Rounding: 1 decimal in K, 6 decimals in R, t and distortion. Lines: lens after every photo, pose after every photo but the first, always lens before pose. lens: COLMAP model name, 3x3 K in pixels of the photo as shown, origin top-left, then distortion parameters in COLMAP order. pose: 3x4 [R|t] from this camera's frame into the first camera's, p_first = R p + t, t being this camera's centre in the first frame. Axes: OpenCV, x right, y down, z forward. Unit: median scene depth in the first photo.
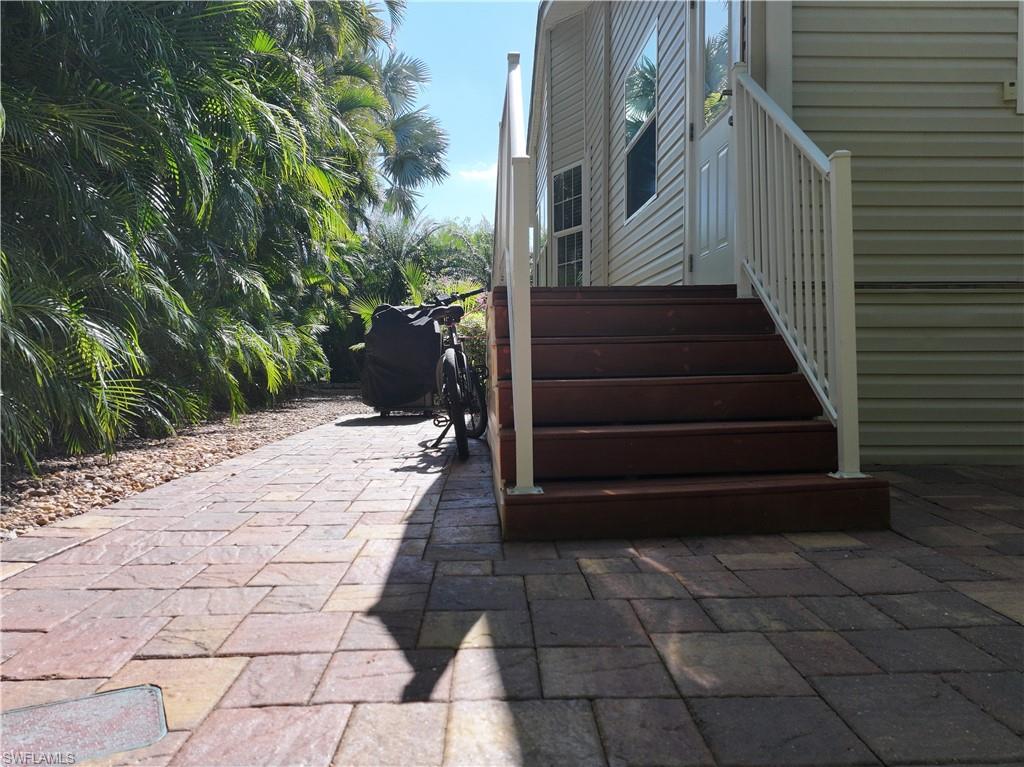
lens RADIAL K [[832.3, 0, 513.7], [0, 832.3, 388.2], [0, 0, 1]] dist [0.011921, -0.007831]
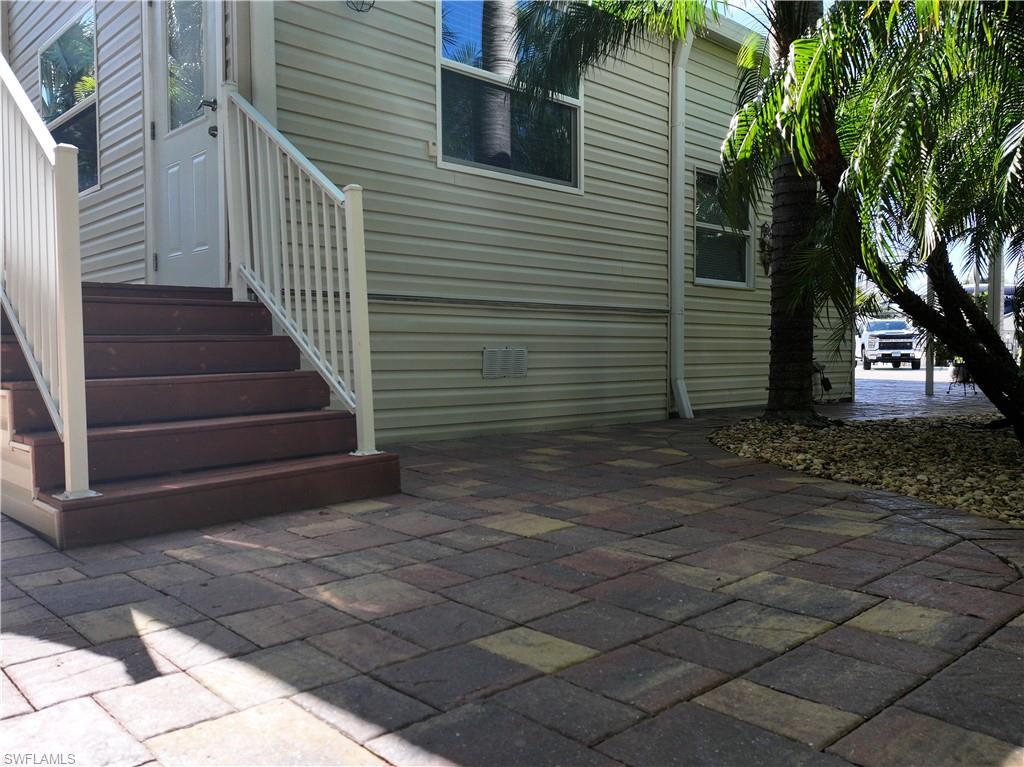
lens RADIAL K [[832.3, 0, 513.7], [0, 832.3, 388.2], [0, 0, 1]] dist [0.011921, -0.007831]
pose [[0.750641, -0.026125, 0.660193, -0.237441], [0.027395, 0.999589, 0.008408, 0.006173], [-0.660142, 0.011775, 0.751049, -0.052322]]
